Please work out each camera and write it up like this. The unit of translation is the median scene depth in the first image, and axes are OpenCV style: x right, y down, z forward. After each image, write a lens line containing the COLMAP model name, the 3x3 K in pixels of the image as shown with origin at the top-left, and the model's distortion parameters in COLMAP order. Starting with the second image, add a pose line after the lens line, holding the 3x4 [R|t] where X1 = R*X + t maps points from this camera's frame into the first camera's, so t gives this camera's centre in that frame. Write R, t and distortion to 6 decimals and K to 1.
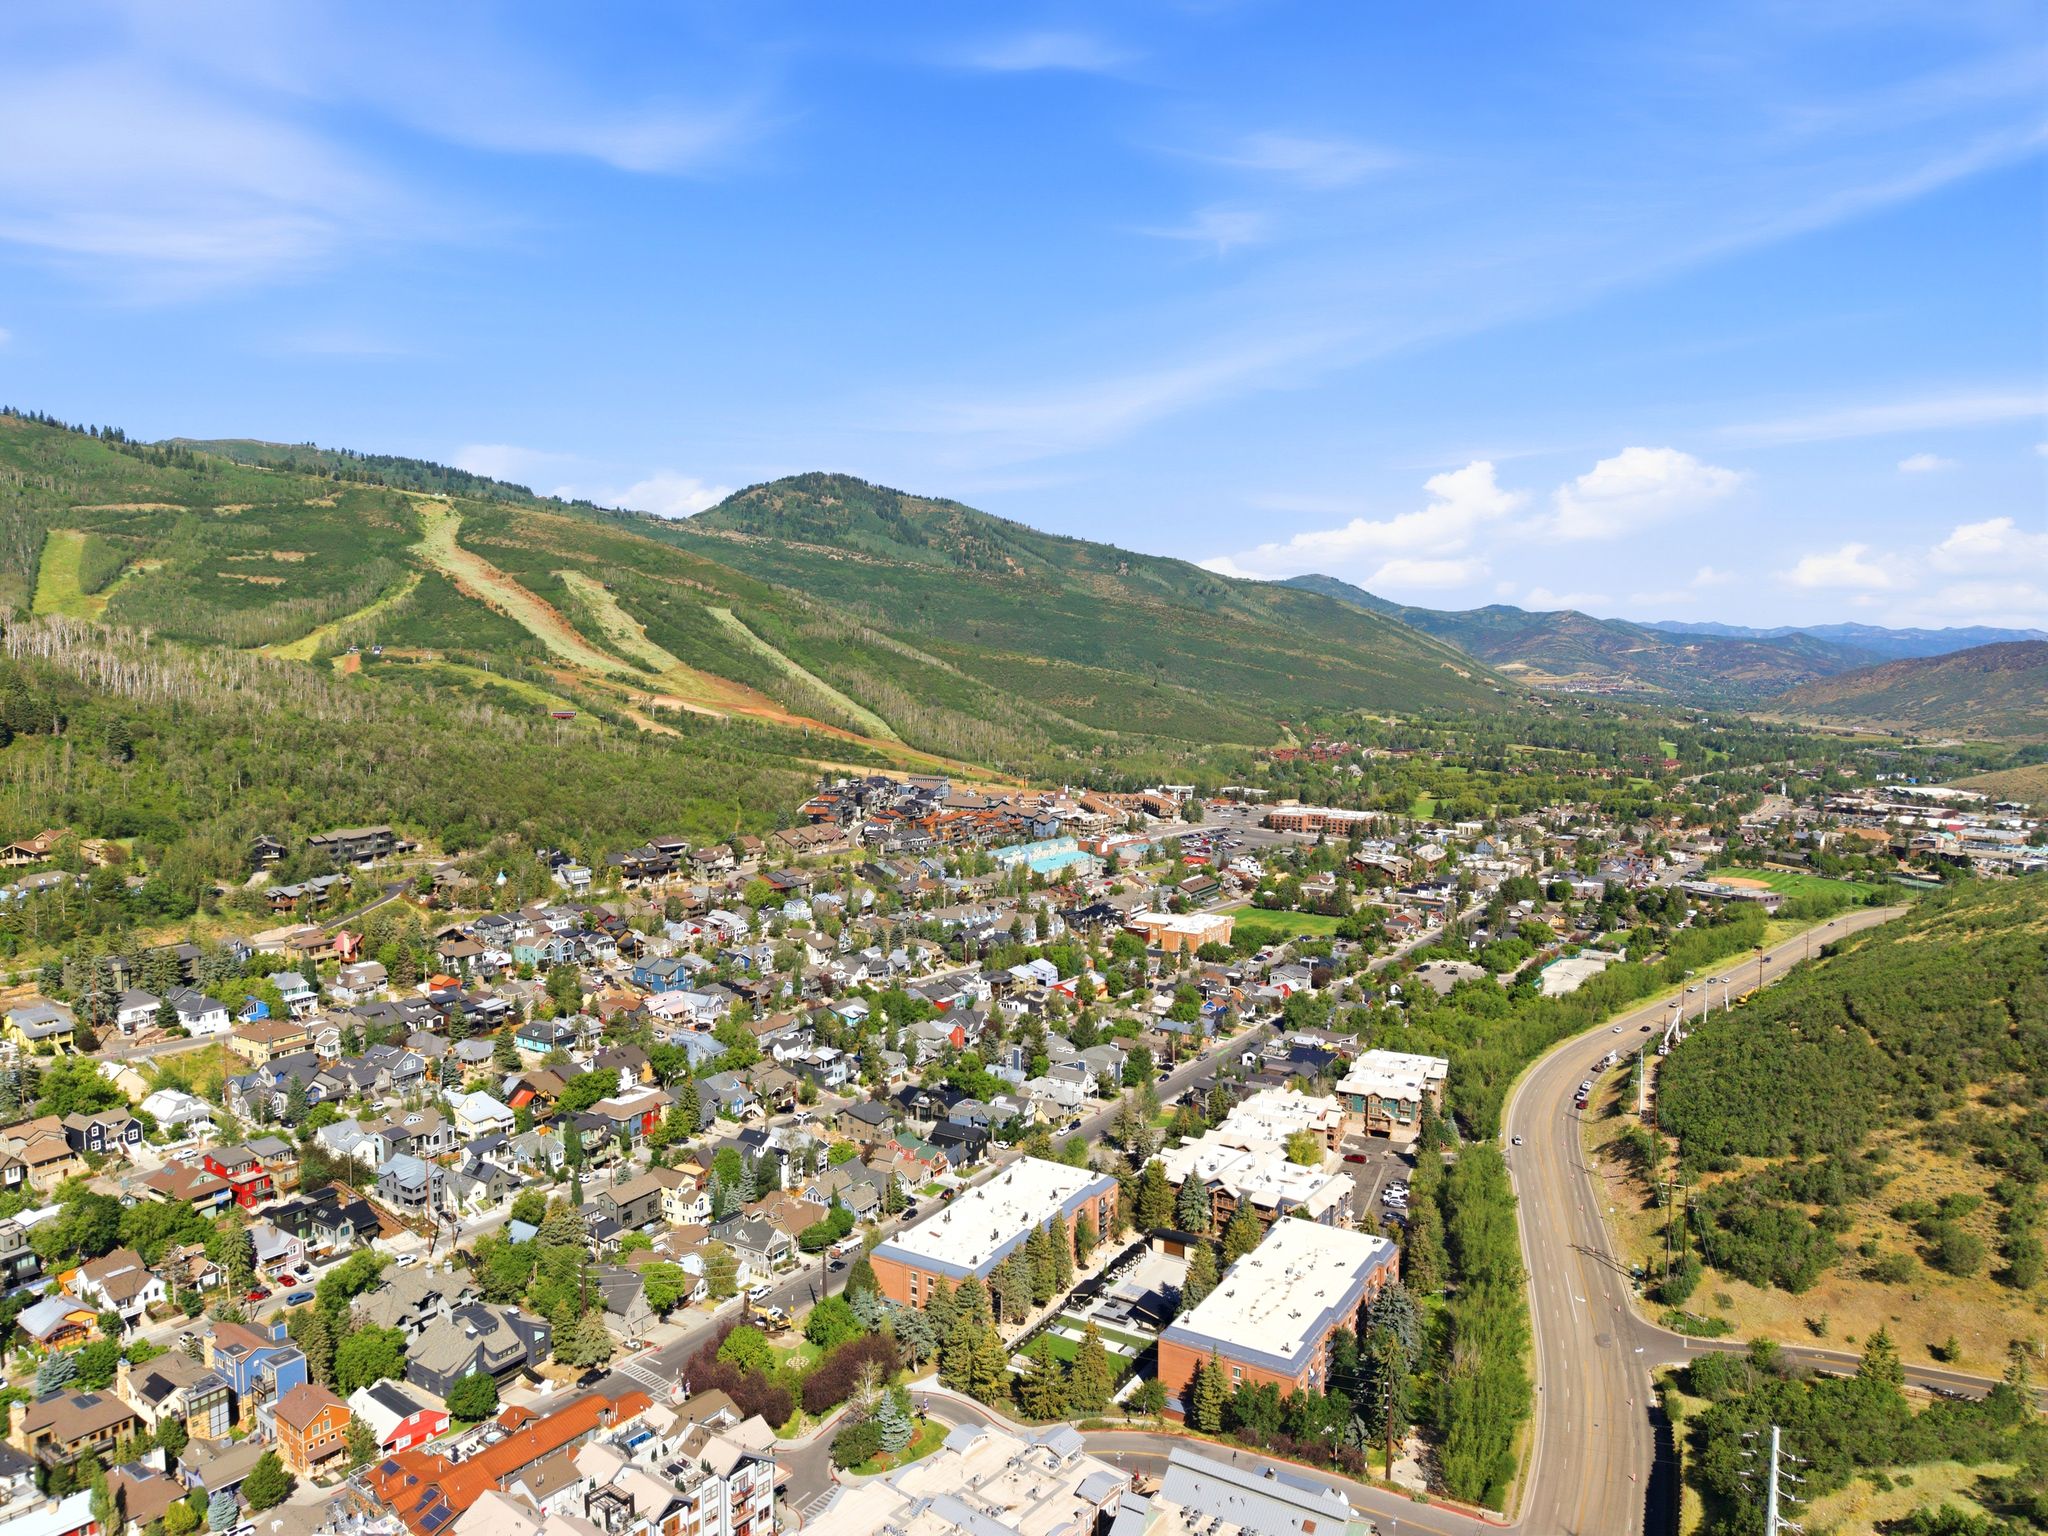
lens RADIAL K [[1356.0, 0, 1022.9], [0, 1356.0, 765.0], [0, 0, 1]] dist [0.018621, -0.013973]
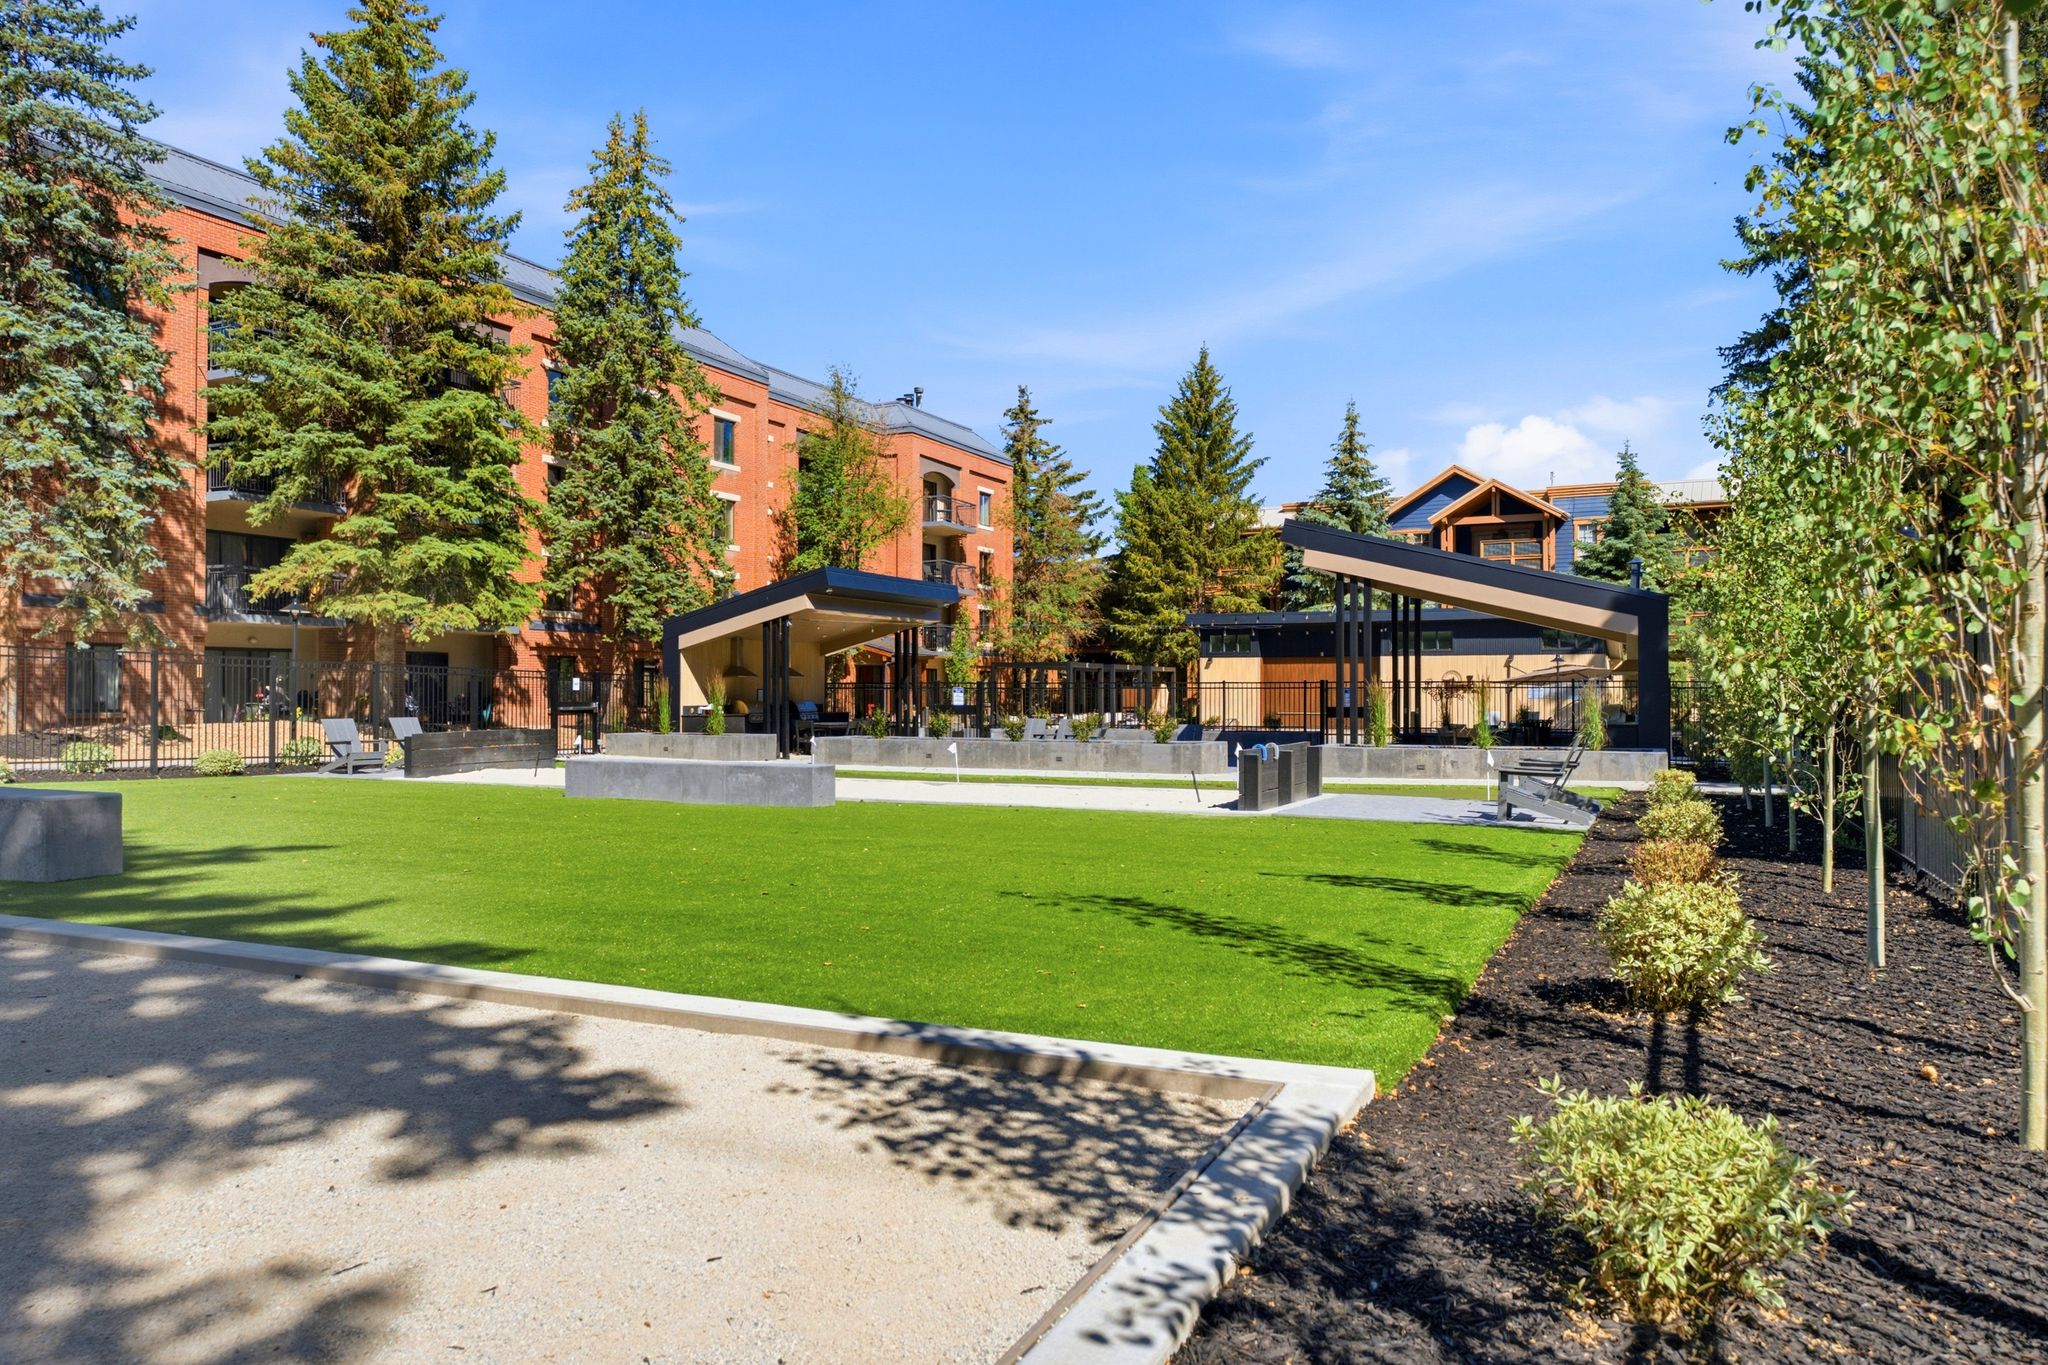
lens RADIAL K [[1379.2, 0, 1015.2], [0, 1379.2, 687.9], [0, 0, 1]] dist [-0.016067, 0.009998]
pose [[0.991618, 0.012223, 0.128626, 0.030391], [-0.000627, 0.995959, -0.089812, 0.254975], [-0.129204, 0.088979, 0.987618, 0.555831]]
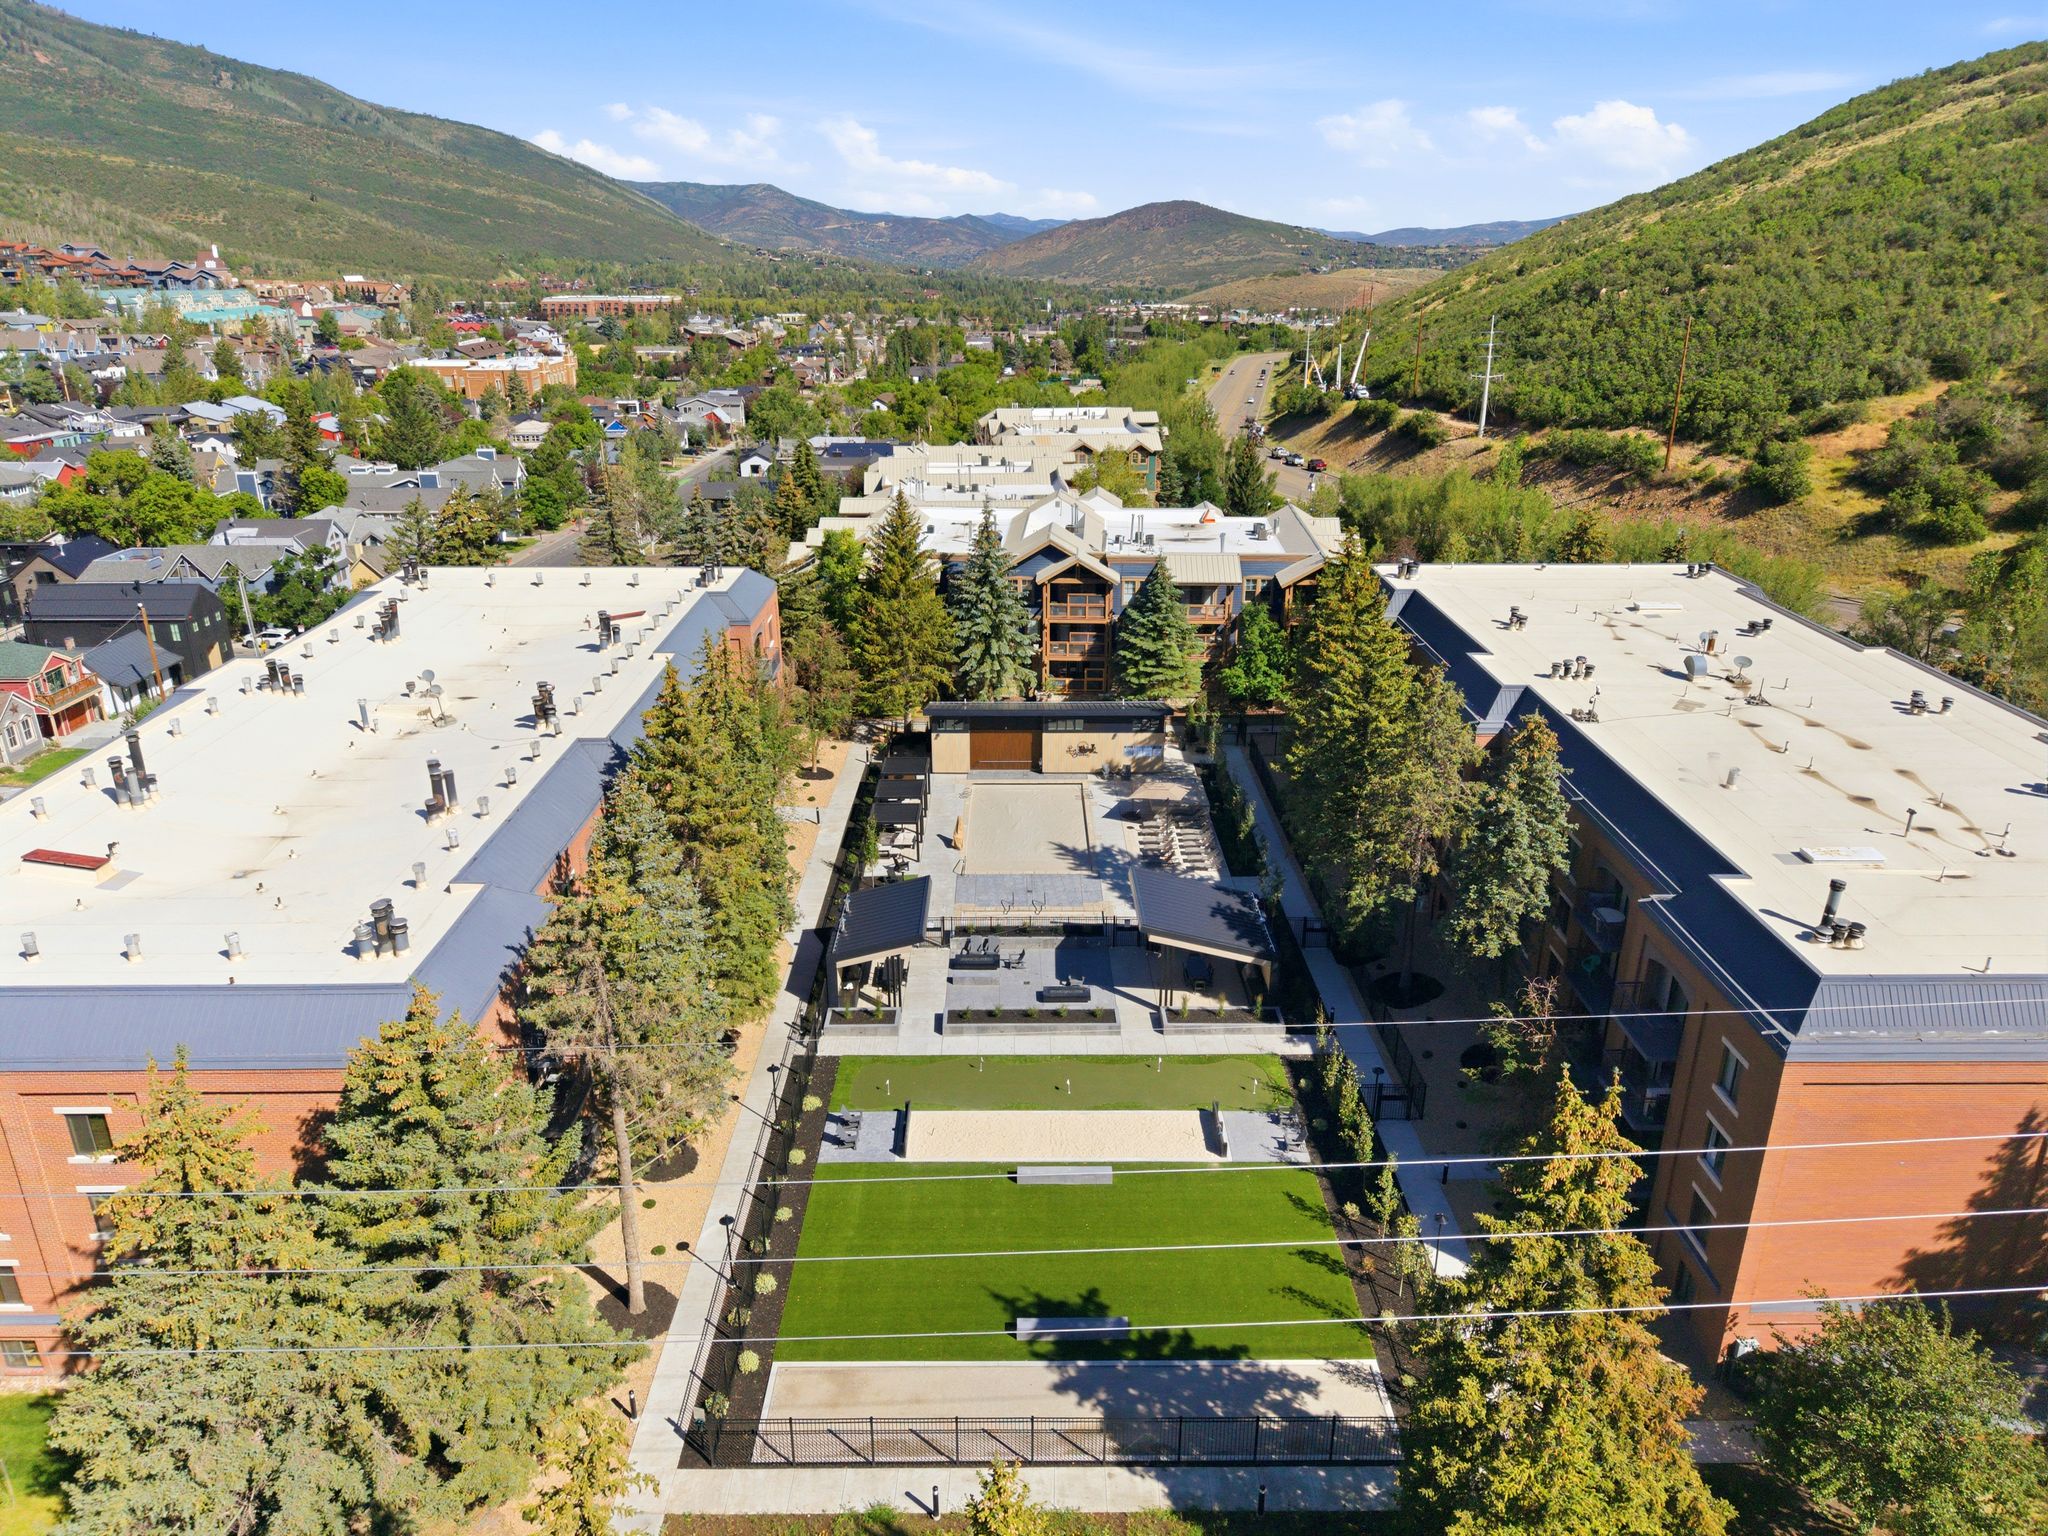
lens RADIAL K [[1356.0, 0, 1024.0], [0, 1356.0, 760.8], [0, 0, 1]] dist [0.018621, -0.013973]
pose [[0.844182, -0.188110, 0.501968, -0.029571], [0.043886, 0.957516, 0.285021, 0.183428], [-0.534258, -0.218580, 0.816573, 0.504432]]
